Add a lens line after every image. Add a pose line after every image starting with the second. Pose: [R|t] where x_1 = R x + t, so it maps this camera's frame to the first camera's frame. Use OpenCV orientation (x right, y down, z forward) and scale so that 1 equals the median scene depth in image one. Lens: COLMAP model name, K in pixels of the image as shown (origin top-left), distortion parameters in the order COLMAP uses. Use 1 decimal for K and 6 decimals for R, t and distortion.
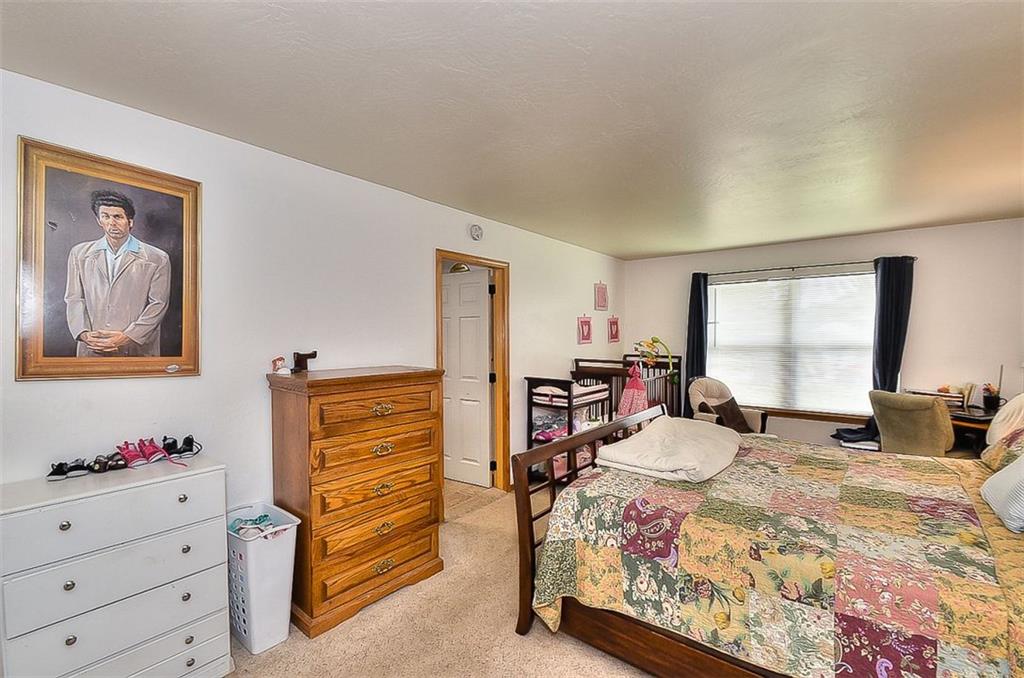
lens RADIAL K [[443.0, 0, 495.4], [0, 443.0, 341.3], [0, 0, 1]] dist [0.021941, -0.016264]
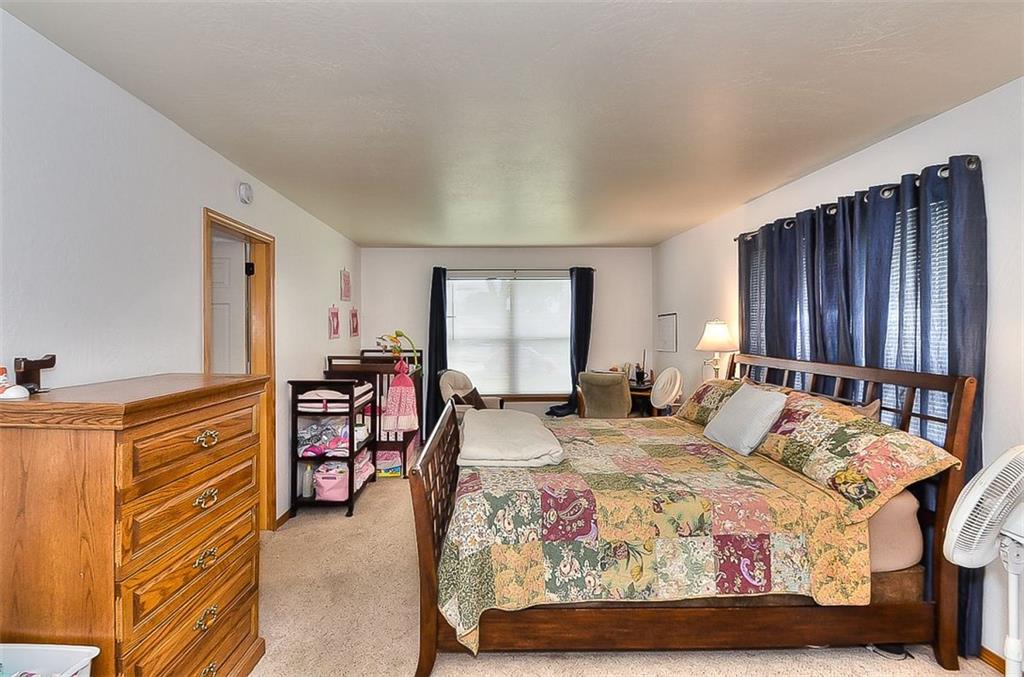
lens RADIAL K [[485.0, 0, 506.8], [0, 485.0, 318.0], [0, 0, 1]] dist [-0.000913, 0.000198]
pose [[0.774986, 0.013513, 0.631834, -0.443180], [0.009639, 0.999402, -0.033197, 0.000289], [-0.631905, 0.031817, 0.774392, 0.171186]]
